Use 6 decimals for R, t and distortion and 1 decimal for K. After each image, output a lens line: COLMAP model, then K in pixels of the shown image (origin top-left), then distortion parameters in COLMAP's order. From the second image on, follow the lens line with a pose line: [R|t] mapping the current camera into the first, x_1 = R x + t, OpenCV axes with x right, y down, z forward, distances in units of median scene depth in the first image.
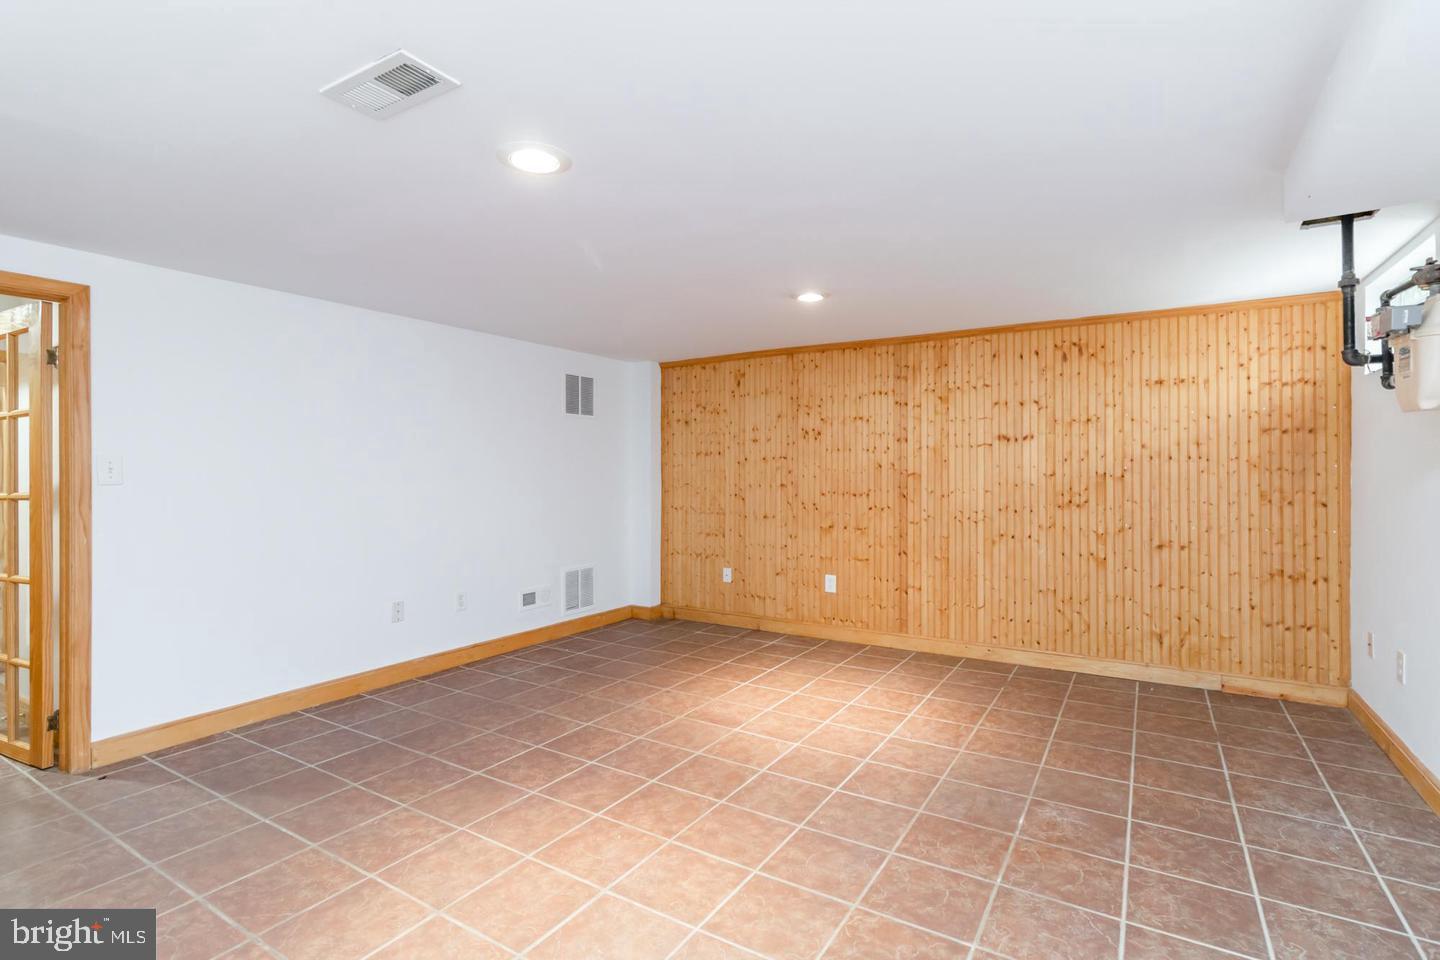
lens RADIAL K [[693.9, 0, 723.4], [0, 693.9, 462.5], [0, 0, 1]] dist [0.000995, 0.000143]
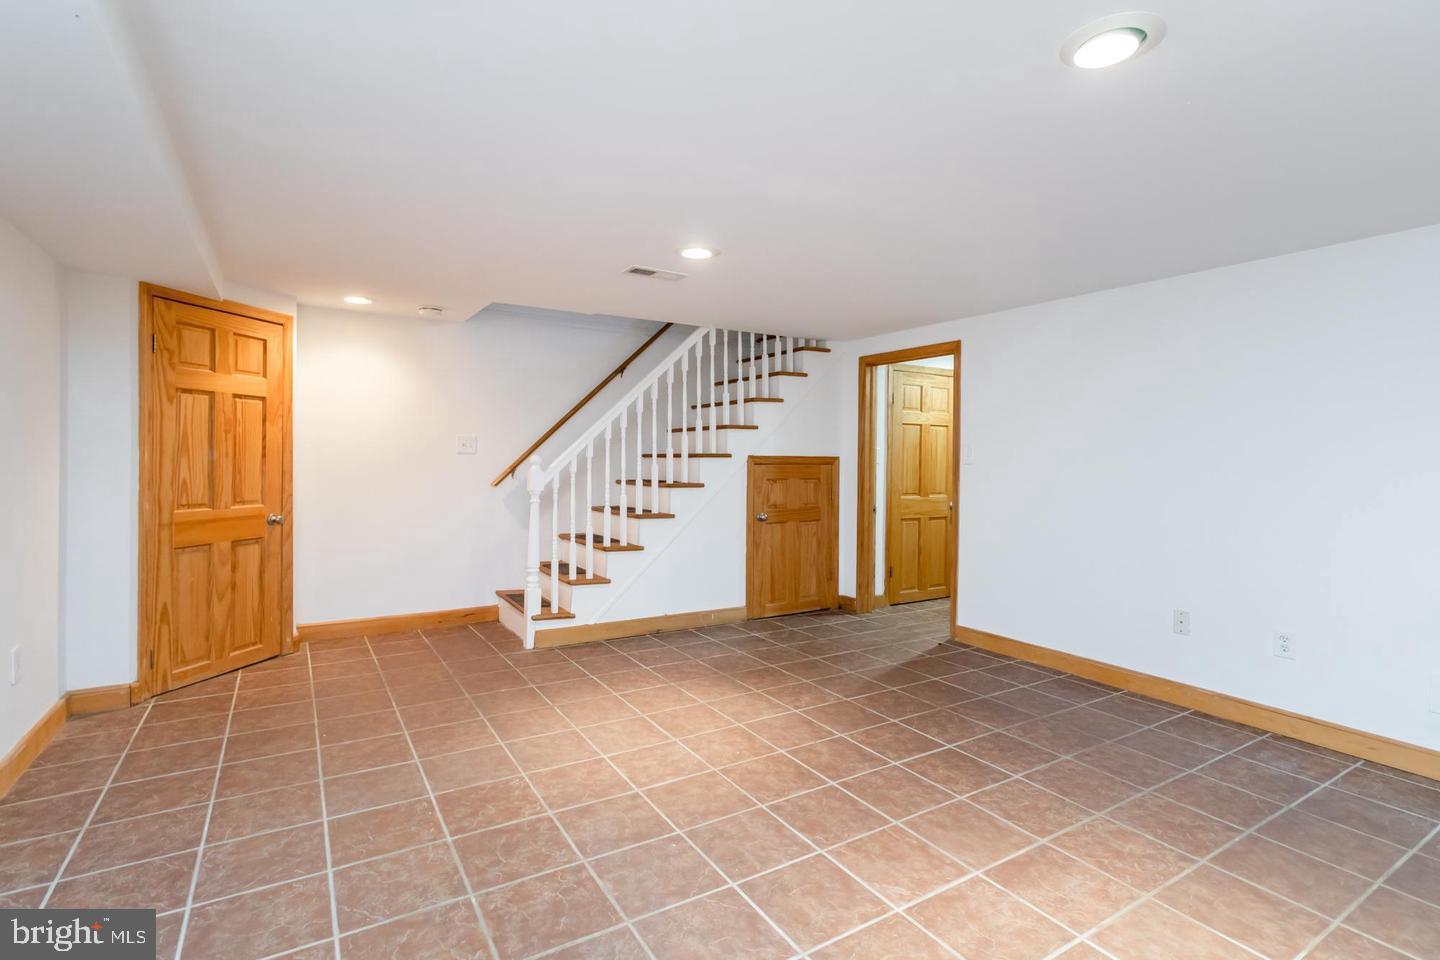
lens RADIAL K [[693.9, 0, 723.4], [0, 693.9, 462.5], [0, 0, 1]] dist [0.000995, 0.000143]
pose [[-0.445032, 0.004202, -0.895505, 0.813836], [-0.000653, 0.999987, 0.005017, 0.019723], [0.895514, 0.002817, -0.445024, 1.299516]]
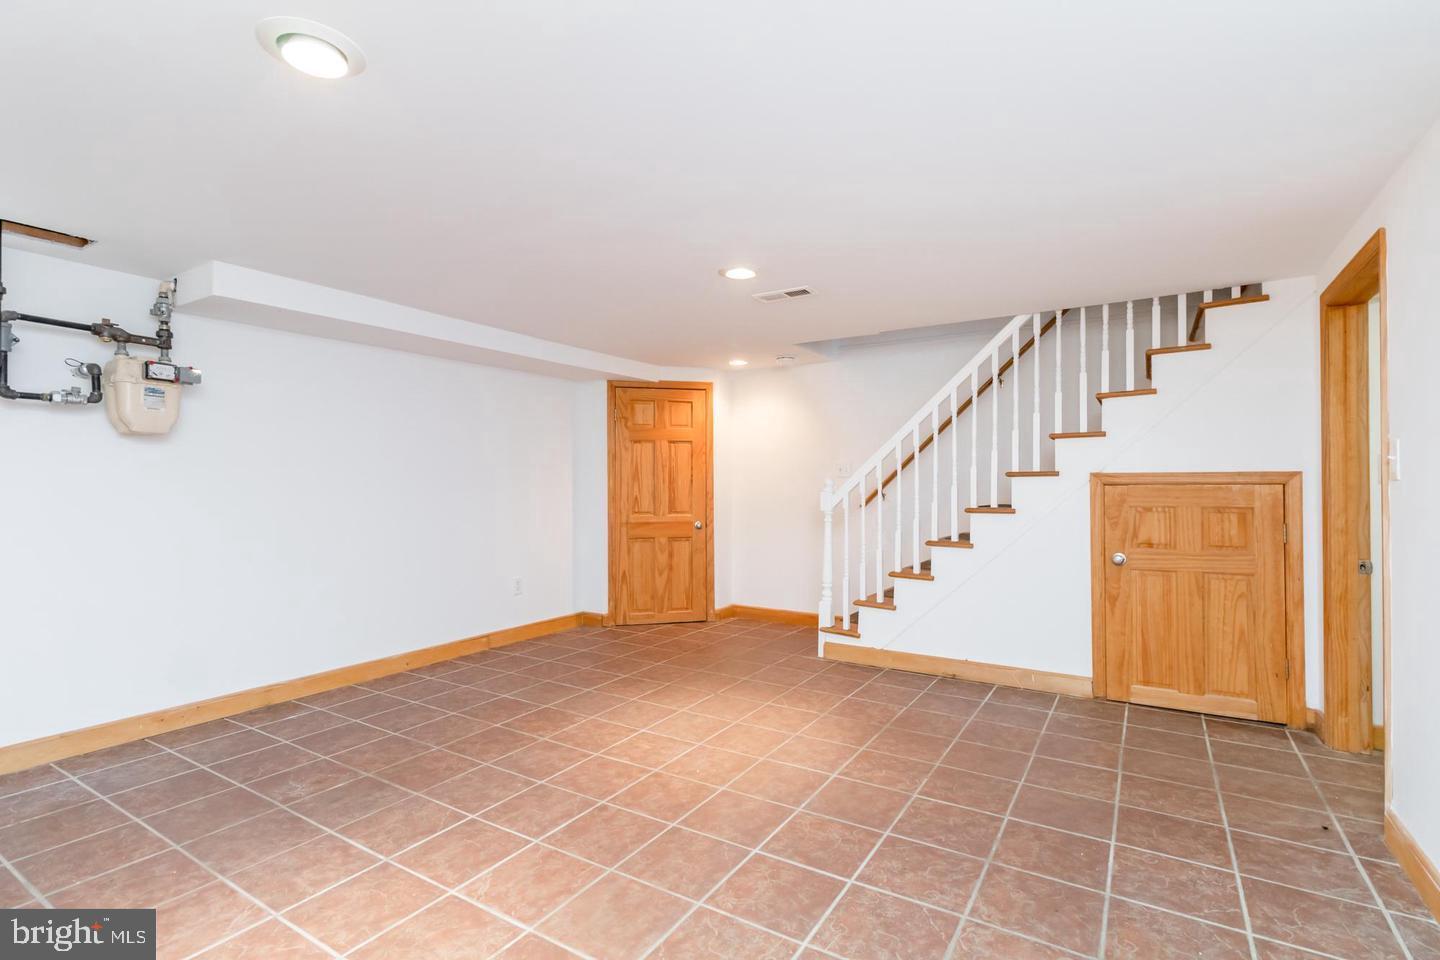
lens RADIAL K [[678.9, 0, 720.0], [0, 678.9, 480.0], [0, 0, 1]] dist [0.001544, 0.000103]
pose [[-0.999982, 0.004791, 0.003471, -0.167339], [0.004738, 0.999874, -0.015135, 0.041684], [-0.003544, -0.015118, -0.999879, 1.877289]]
